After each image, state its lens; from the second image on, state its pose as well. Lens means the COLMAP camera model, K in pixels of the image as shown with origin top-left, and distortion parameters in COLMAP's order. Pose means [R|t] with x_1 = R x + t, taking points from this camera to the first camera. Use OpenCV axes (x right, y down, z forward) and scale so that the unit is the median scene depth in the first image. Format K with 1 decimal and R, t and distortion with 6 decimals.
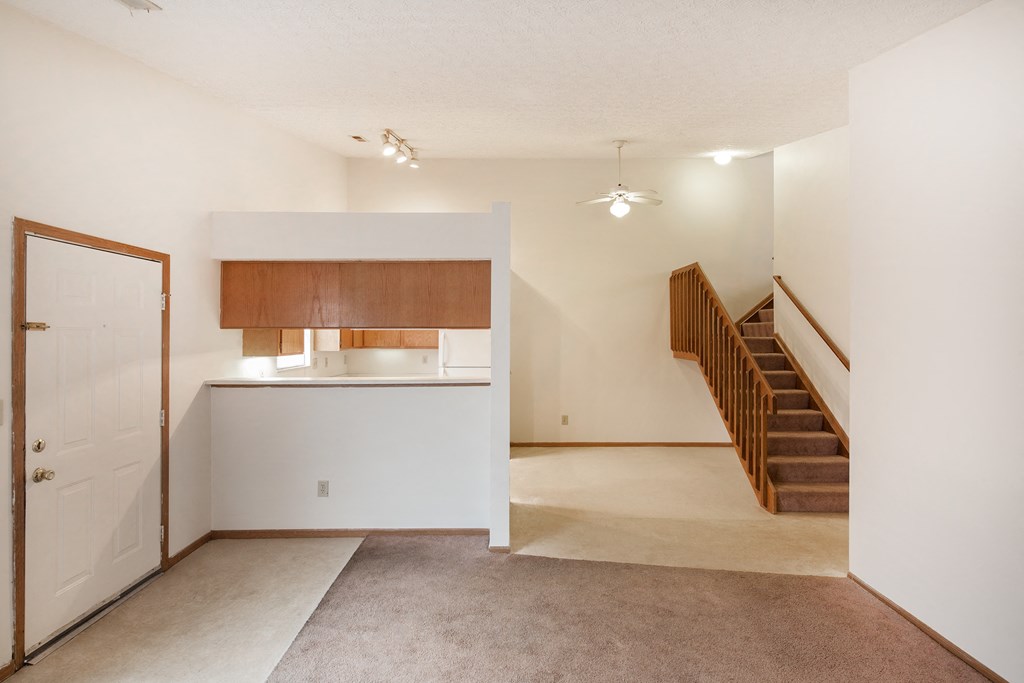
lens RADIAL K [[491.7, 0, 512.4], [0, 491.7, 335.1], [0, 0, 1]] dist [-0.001718, -0.001643]
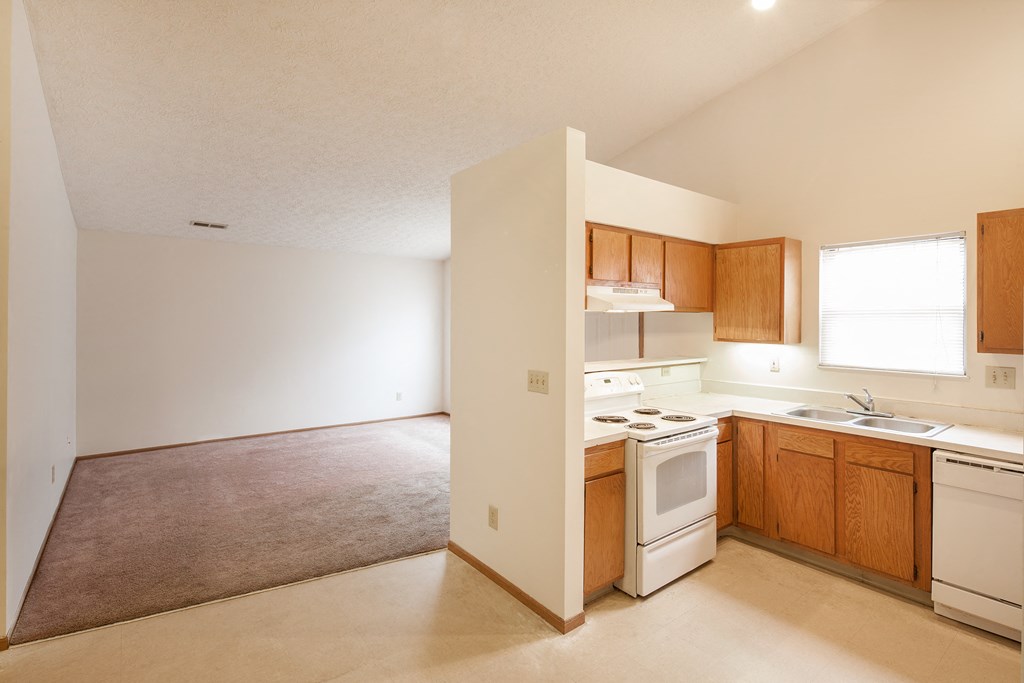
lens RADIAL K [[494.0, 0, 510.5], [0, 494.0, 318.1], [0, 0, 1]] dist [-0.001537, -0.001952]
pose [[-0.796009, -0.001763, -0.605282, 0.475628], [-0.002238, 0.999997, 0.000031, 0.001379], [0.605280, 0.001379, -0.796011, 1.825264]]
